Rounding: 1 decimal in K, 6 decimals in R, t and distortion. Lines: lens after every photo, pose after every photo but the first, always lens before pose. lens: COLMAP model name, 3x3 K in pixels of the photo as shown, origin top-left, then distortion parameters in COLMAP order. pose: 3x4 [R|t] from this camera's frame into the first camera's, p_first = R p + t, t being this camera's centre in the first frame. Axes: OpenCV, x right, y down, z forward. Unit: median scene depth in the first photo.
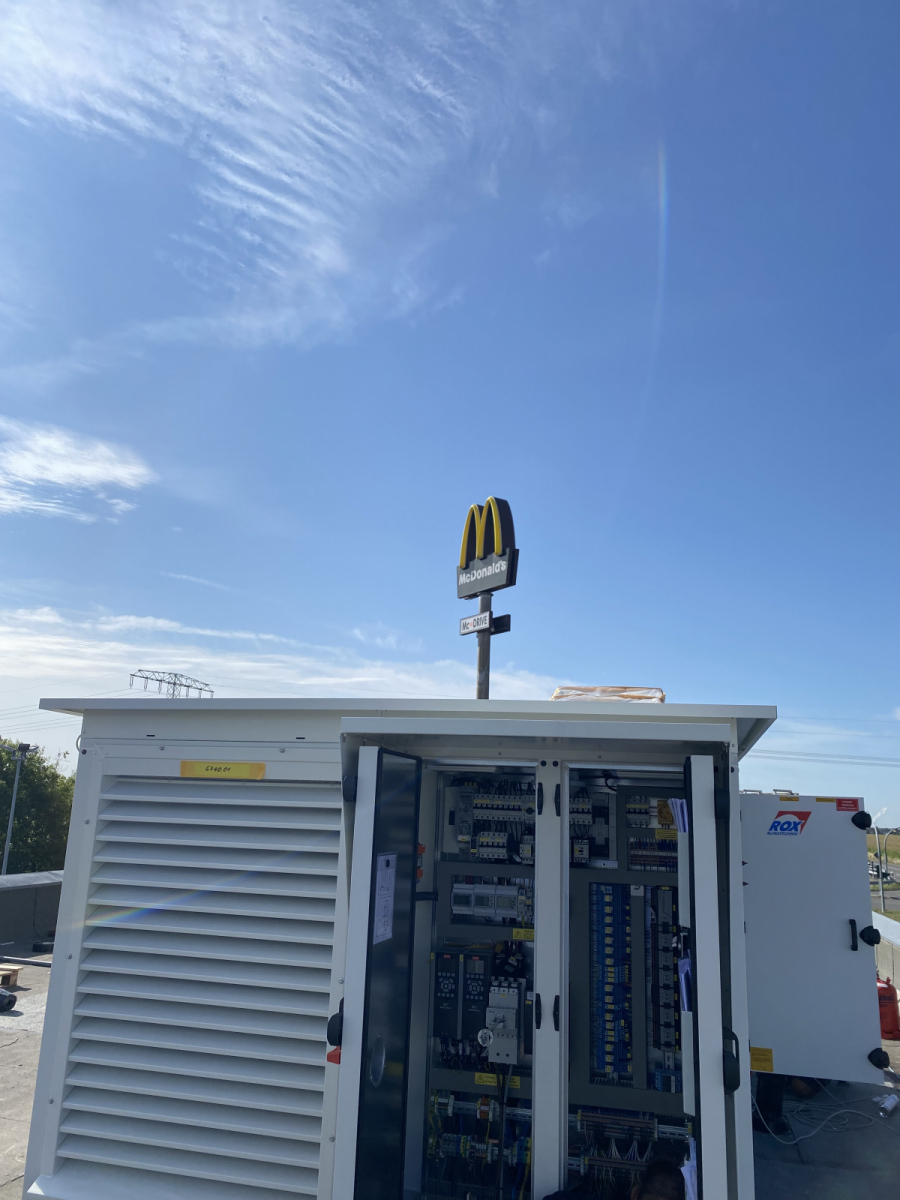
lens RADIAL K [[921.4, 0, 445.3], [0, 921.4, 604.3], [0, 0, 1]] dist [0.026180, -0.022227]
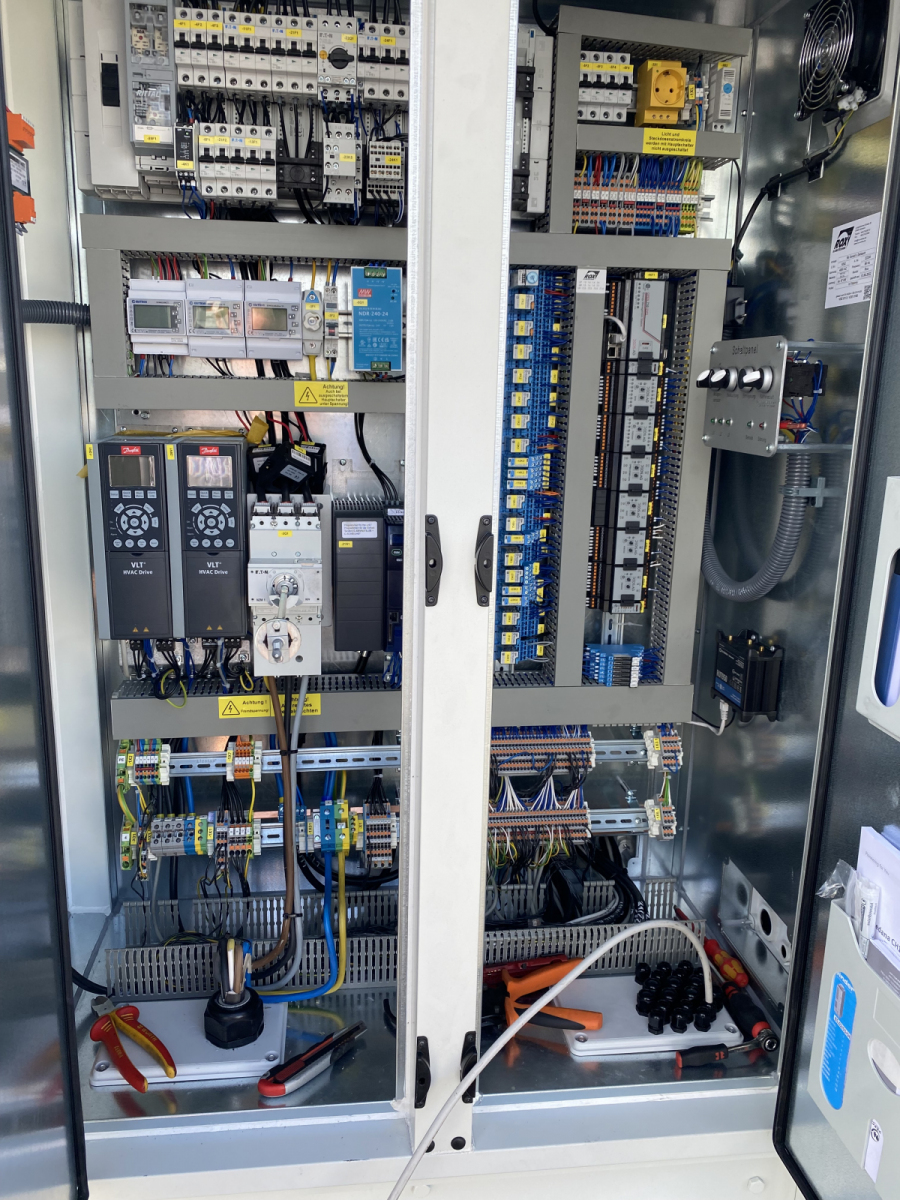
lens RADIAL K [[921.4, 0, 450.8], [0, 921.4, 598.5], [0, 0, 1]] dist [0.026180, -0.022227]
pose [[0.926149, -0.097112, 0.364442, -0.021544], [-0.074445, 0.900203, 0.429060, 0.261915], [-0.369739, -0.424504, 0.826492, 0.608436]]
